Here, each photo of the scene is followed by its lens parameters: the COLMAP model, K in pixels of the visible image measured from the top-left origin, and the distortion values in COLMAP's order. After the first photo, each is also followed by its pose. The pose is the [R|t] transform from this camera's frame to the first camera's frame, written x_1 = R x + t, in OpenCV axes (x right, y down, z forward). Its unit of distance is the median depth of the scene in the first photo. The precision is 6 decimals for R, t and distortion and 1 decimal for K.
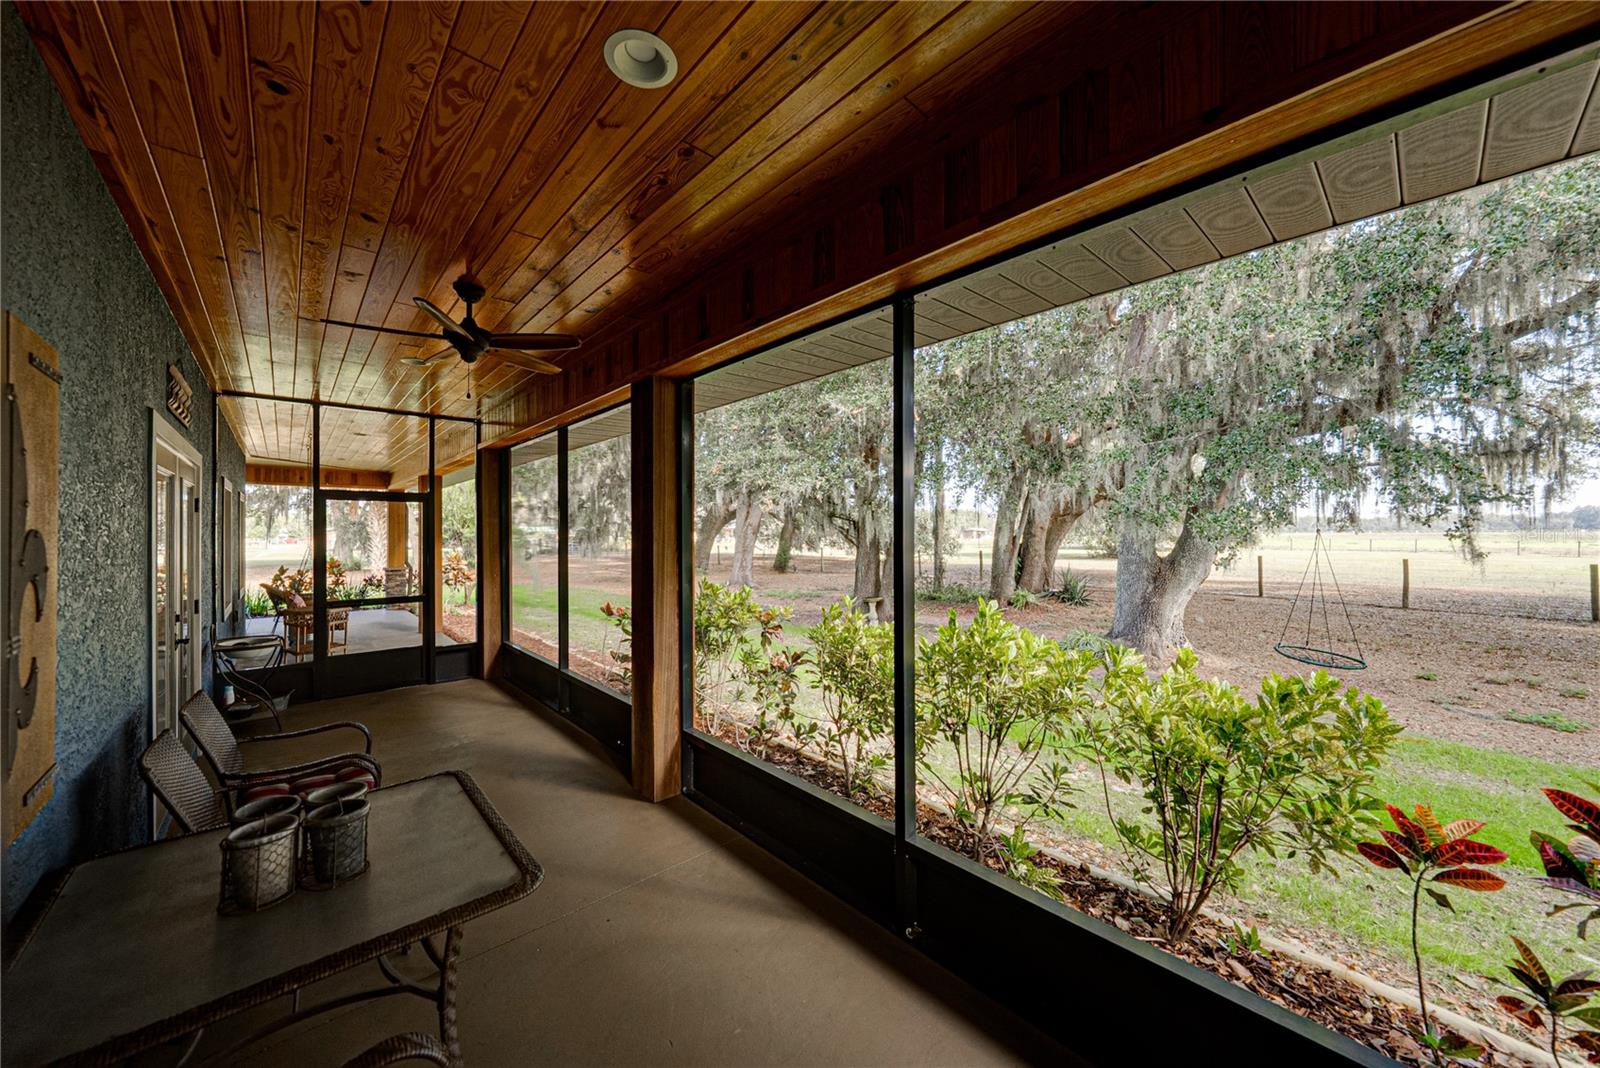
lens RADIAL K [[566.7, 0, 799.9], [0, 566.7, 527.9], [0, 0, 1]] dist [-0.000888, -0.000023]
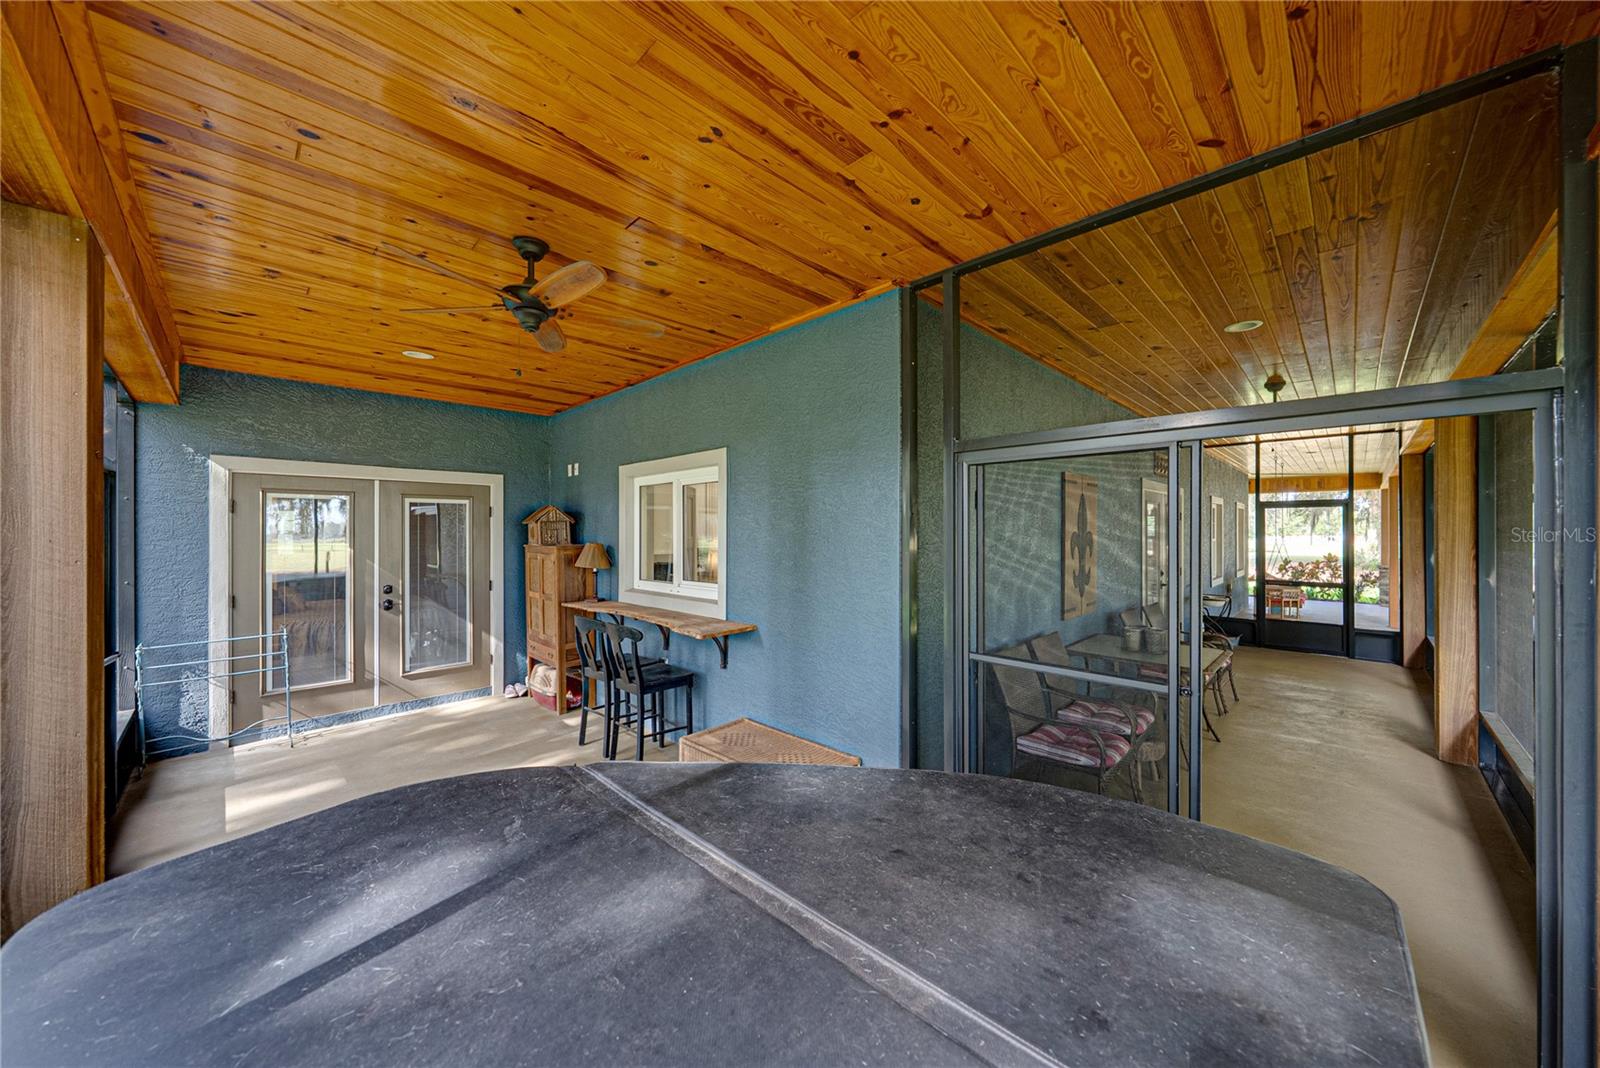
lens RADIAL K [[566.7, 0, 799.9], [0, 566.7, 527.9], [0, 0, 1]] dist [-0.000888, -0.000023]
pose [[0.058682, -0.000133, -0.998277, 0.474871], [0.004509, 0.999990, 0.000131, -0.004944], [0.998267, -0.004509, 0.058682, -0.229664]]
